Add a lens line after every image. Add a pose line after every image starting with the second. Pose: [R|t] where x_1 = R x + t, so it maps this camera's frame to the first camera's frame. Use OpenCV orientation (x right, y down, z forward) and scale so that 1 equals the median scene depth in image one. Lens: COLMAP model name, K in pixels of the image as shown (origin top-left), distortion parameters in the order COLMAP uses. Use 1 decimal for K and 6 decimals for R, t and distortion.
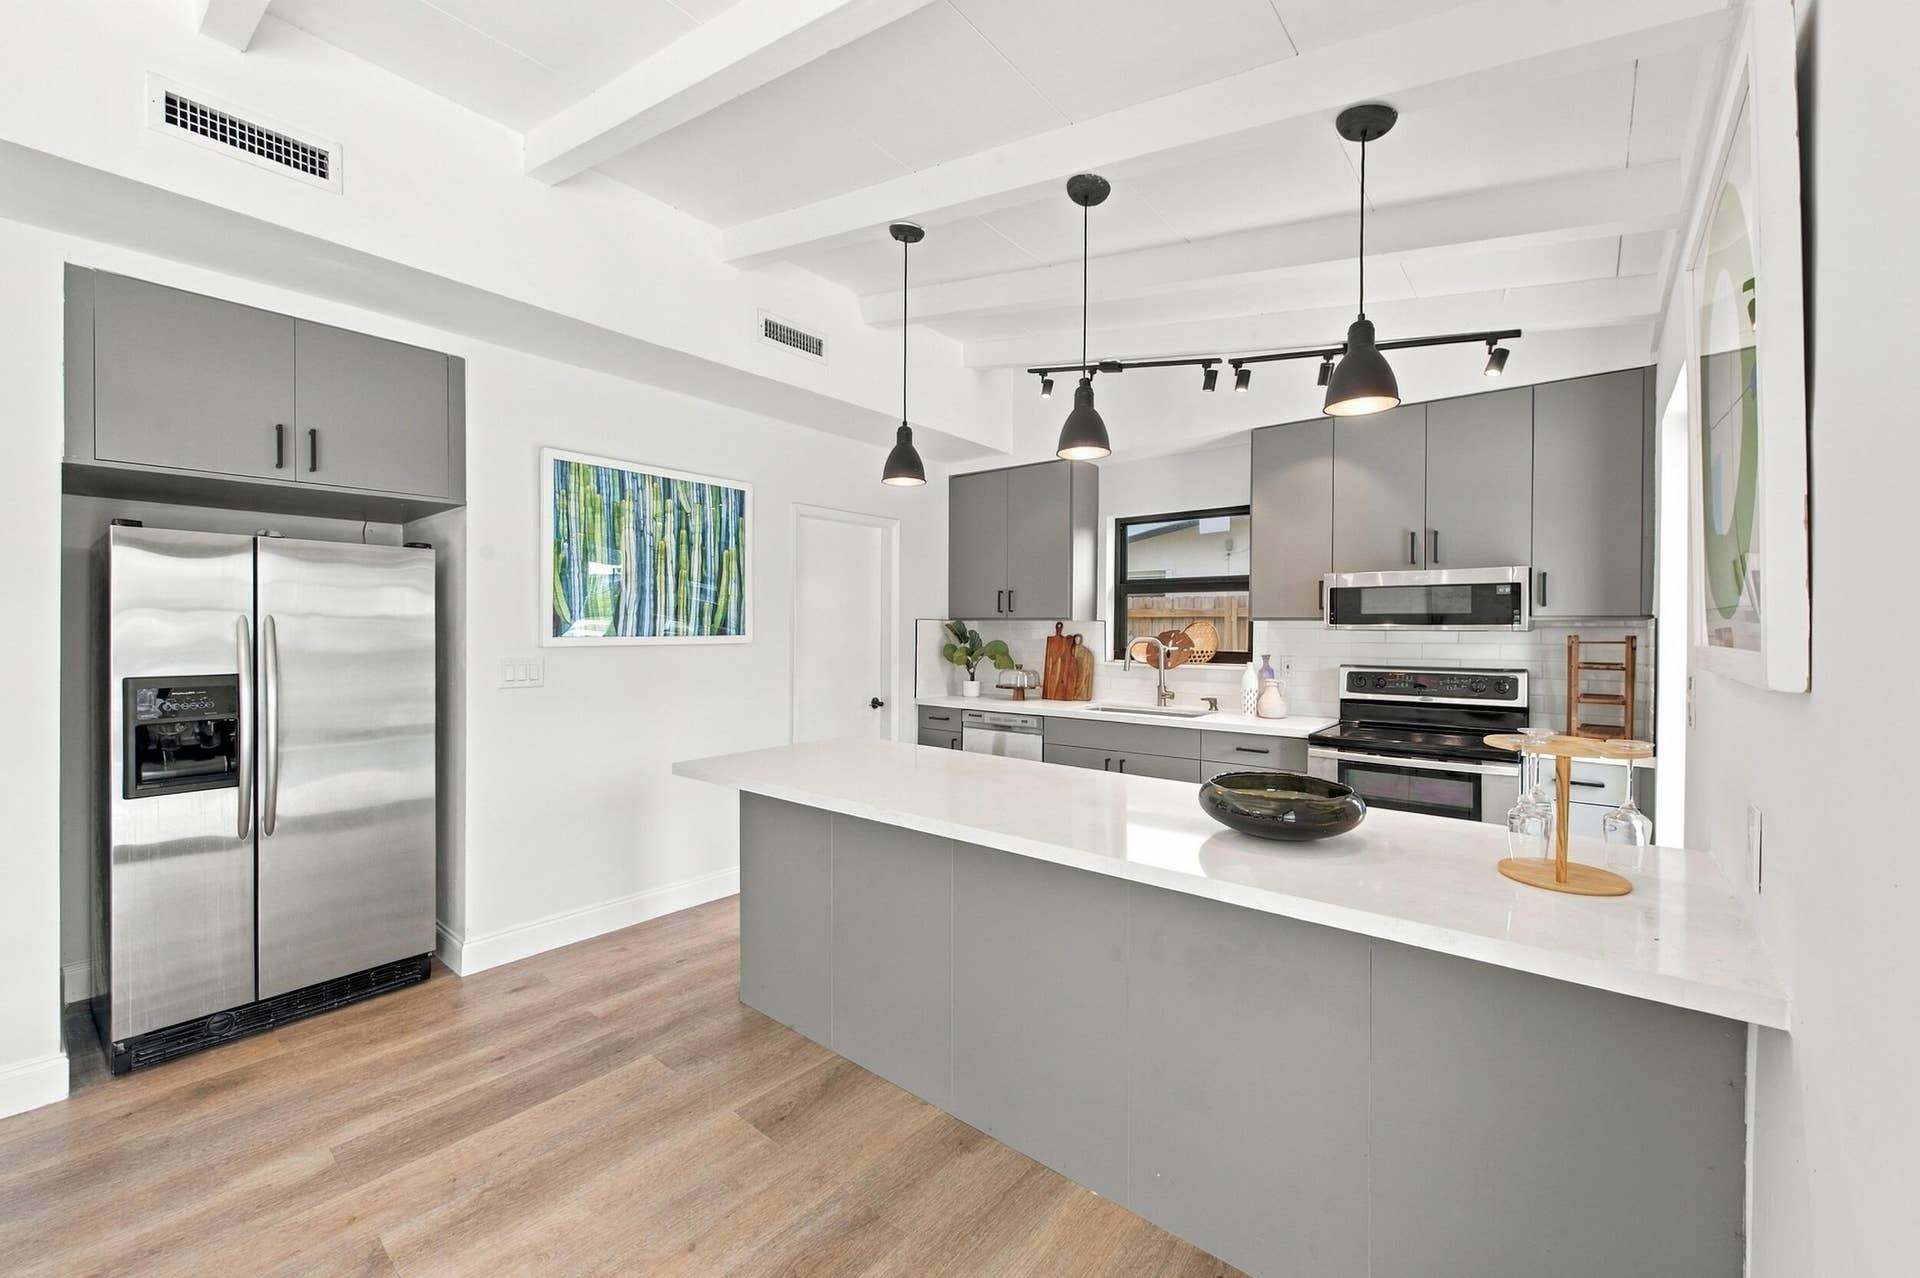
lens RADIAL K [[755.5, 0, 954.7], [0, 755.5, 631.0], [0, 0, 1]] dist [0.000603, 0.000008]
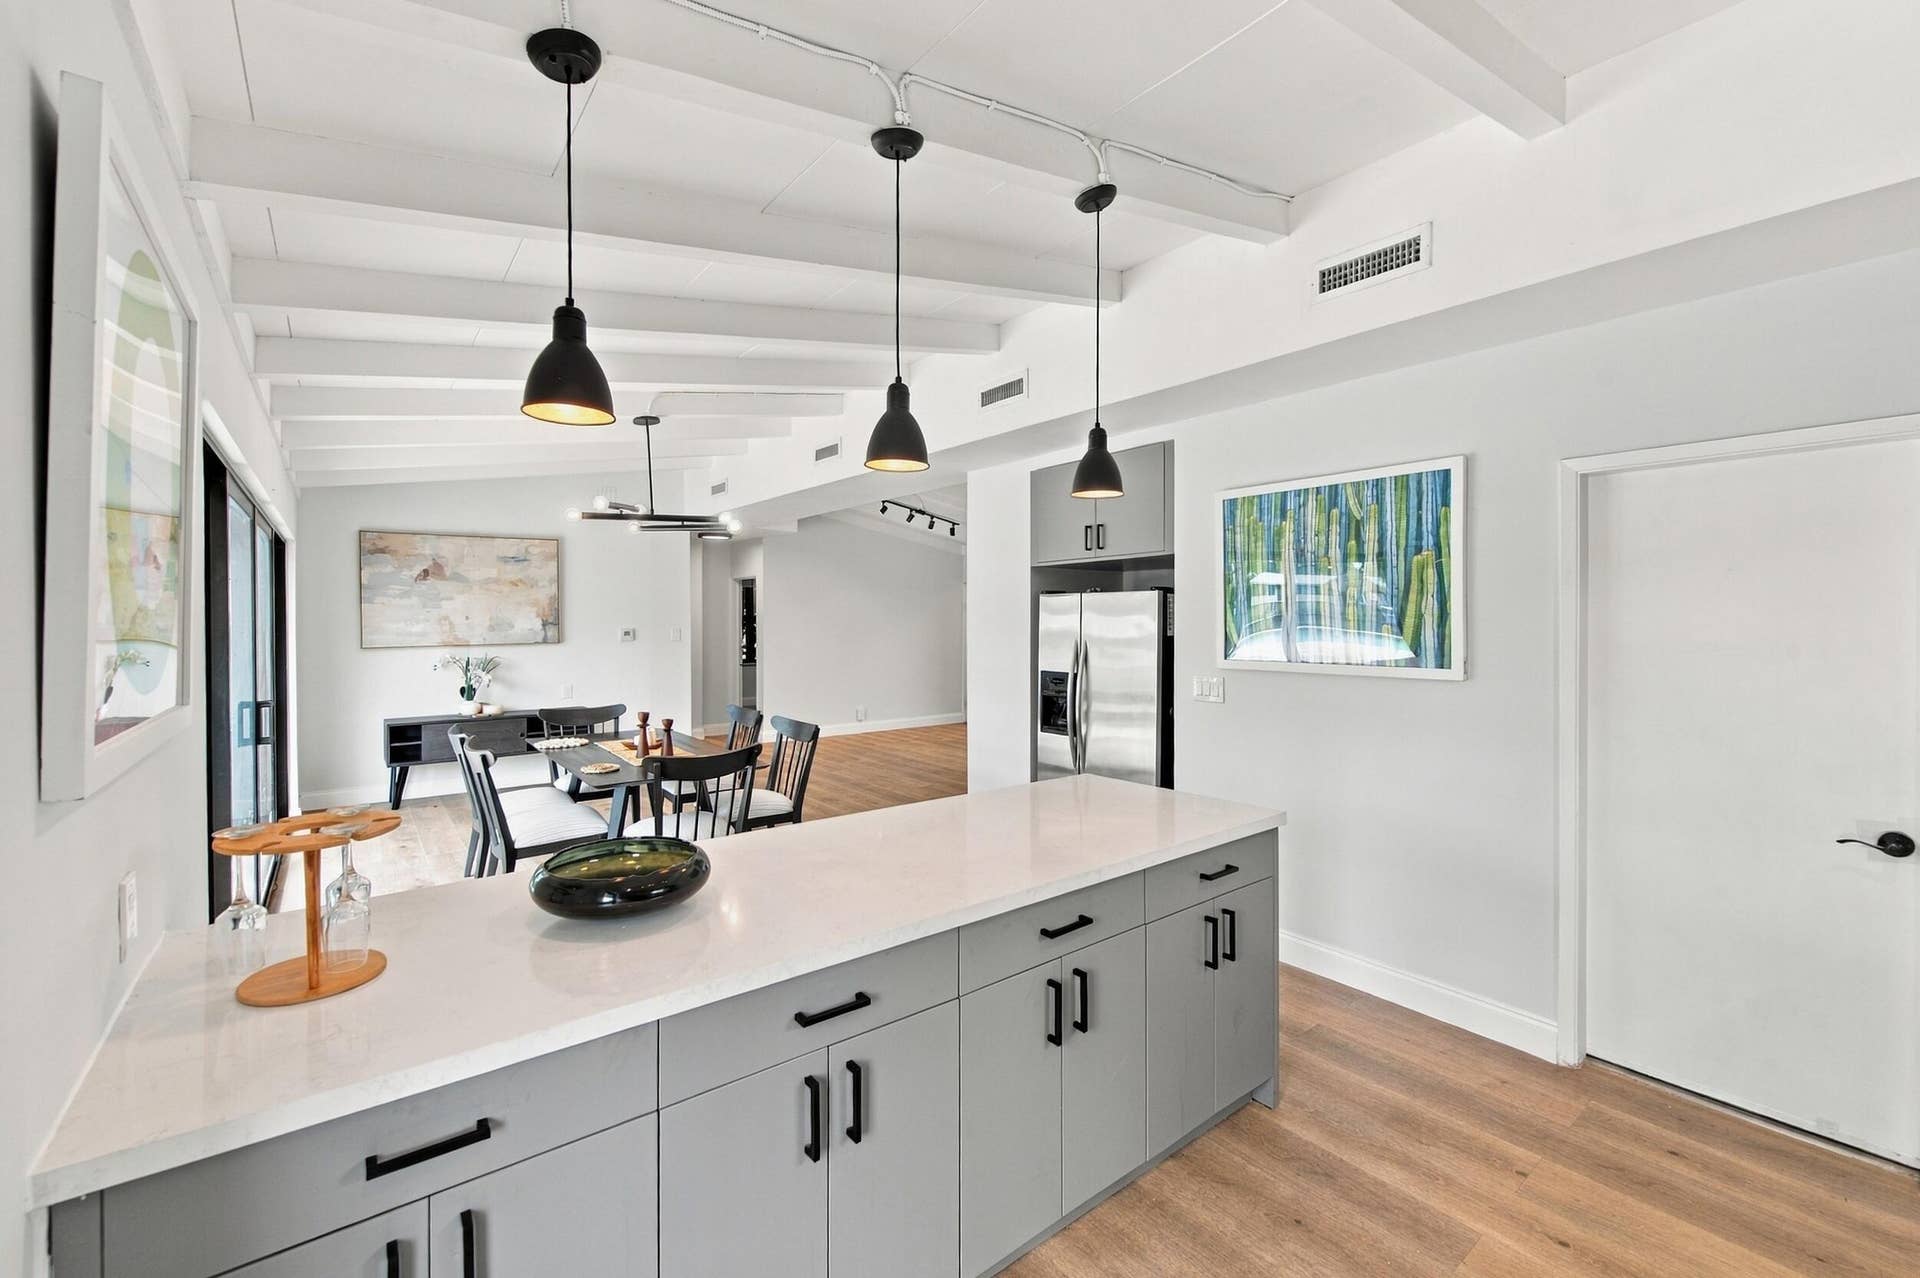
lens RADIAL K [[755.5, 0, 954.7], [0, 755.5, 631.0], [0, 0, 1]] dist [0.000603, 0.000008]
pose [[-0.200281, -0.002836, -0.979734, 0.559652], [-0.019961, 0.999800, 0.001186, -0.024003], [0.979535, 0.019795, -0.200297, 0.731346]]
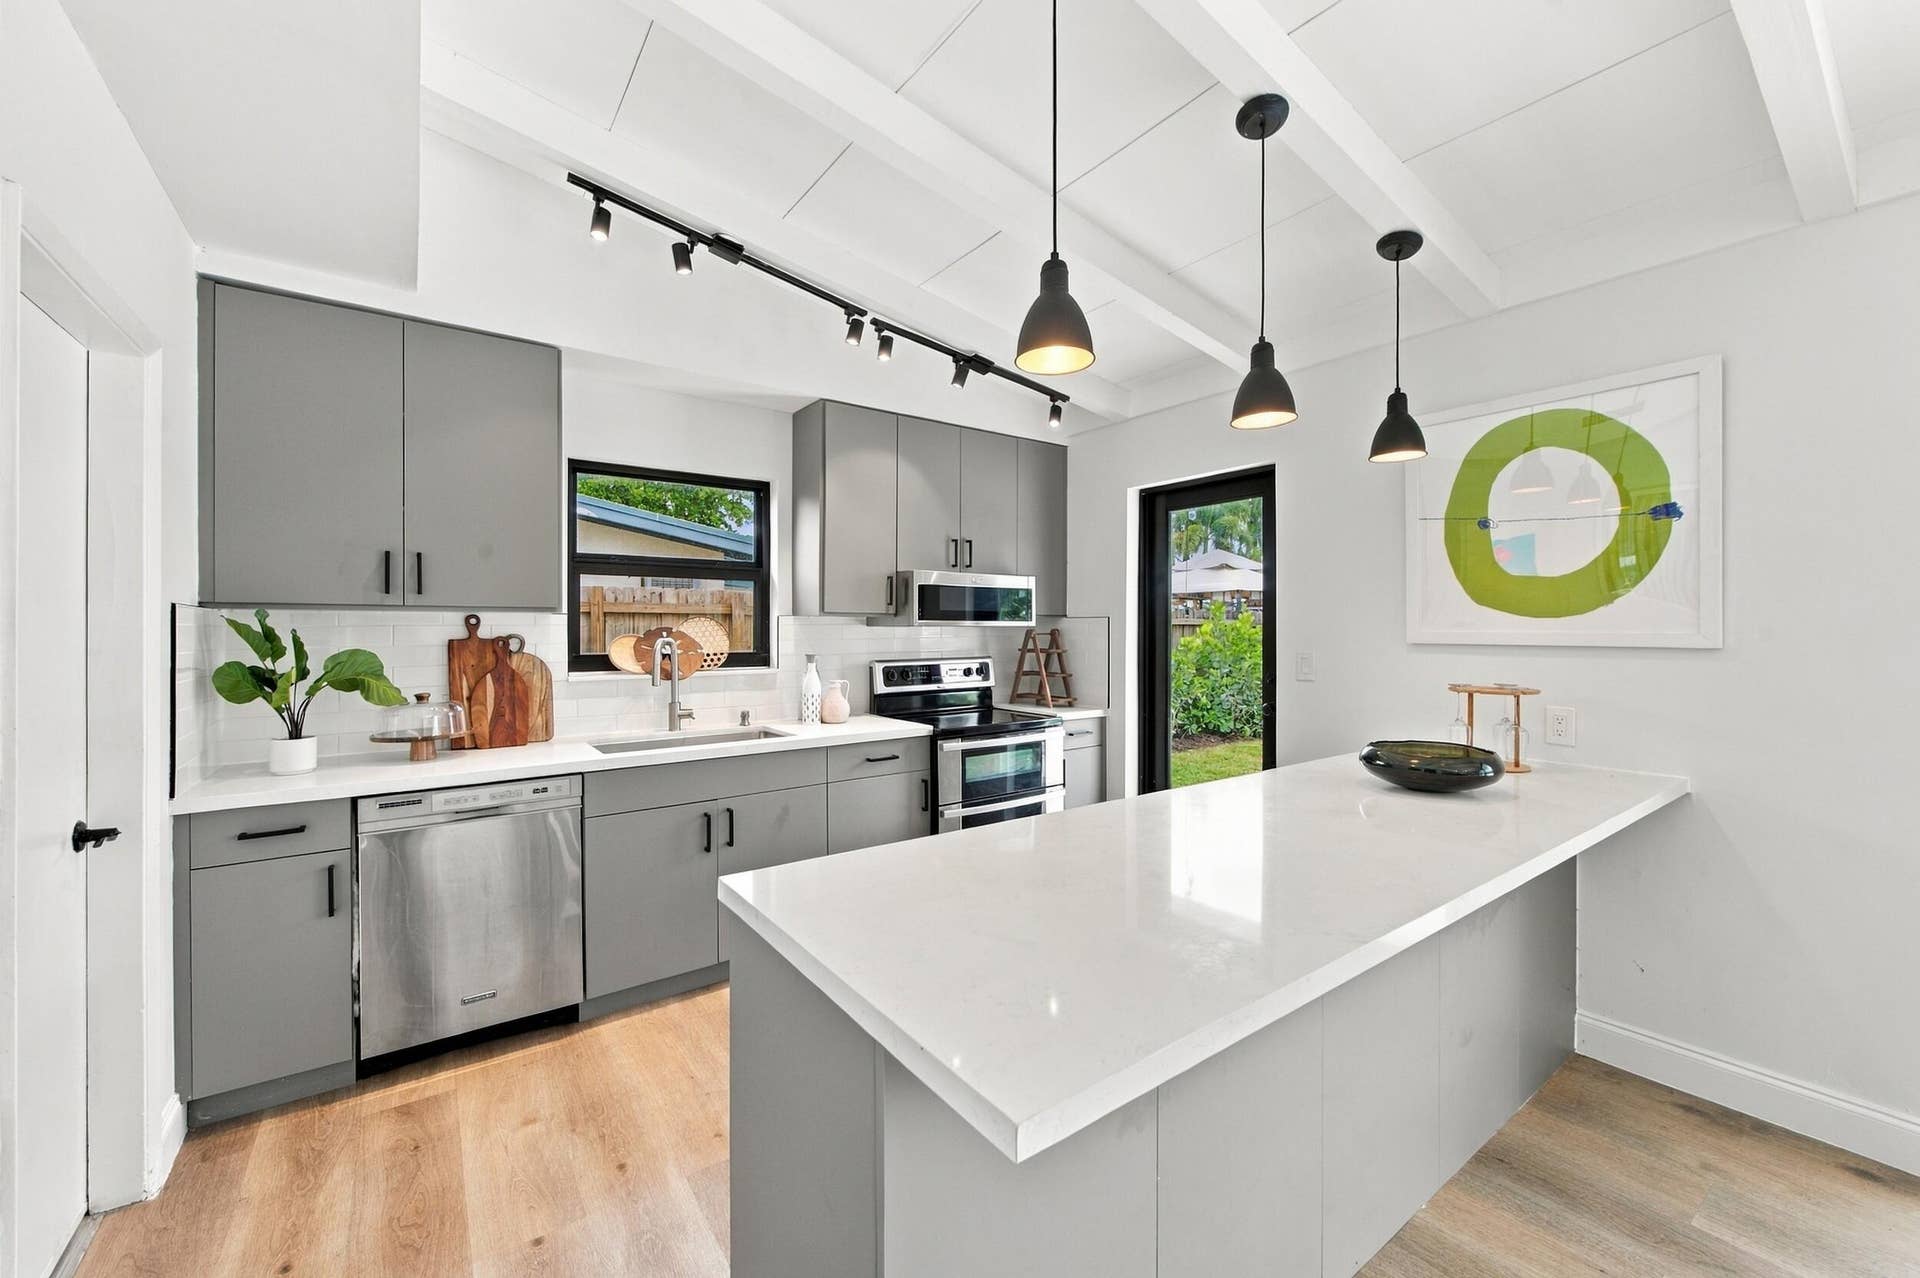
lens RADIAL K [[755.5, 0, 954.7], [0, 755.5, 631.0], [0, 0, 1]] dist [0.000603, 0.000008]
pose [[0.250914, -0.009302, 0.967965, -0.454453], [0.005397, 0.999952, 0.008210, -0.002391], [-0.967994, 0.003164, 0.250952, 0.676539]]
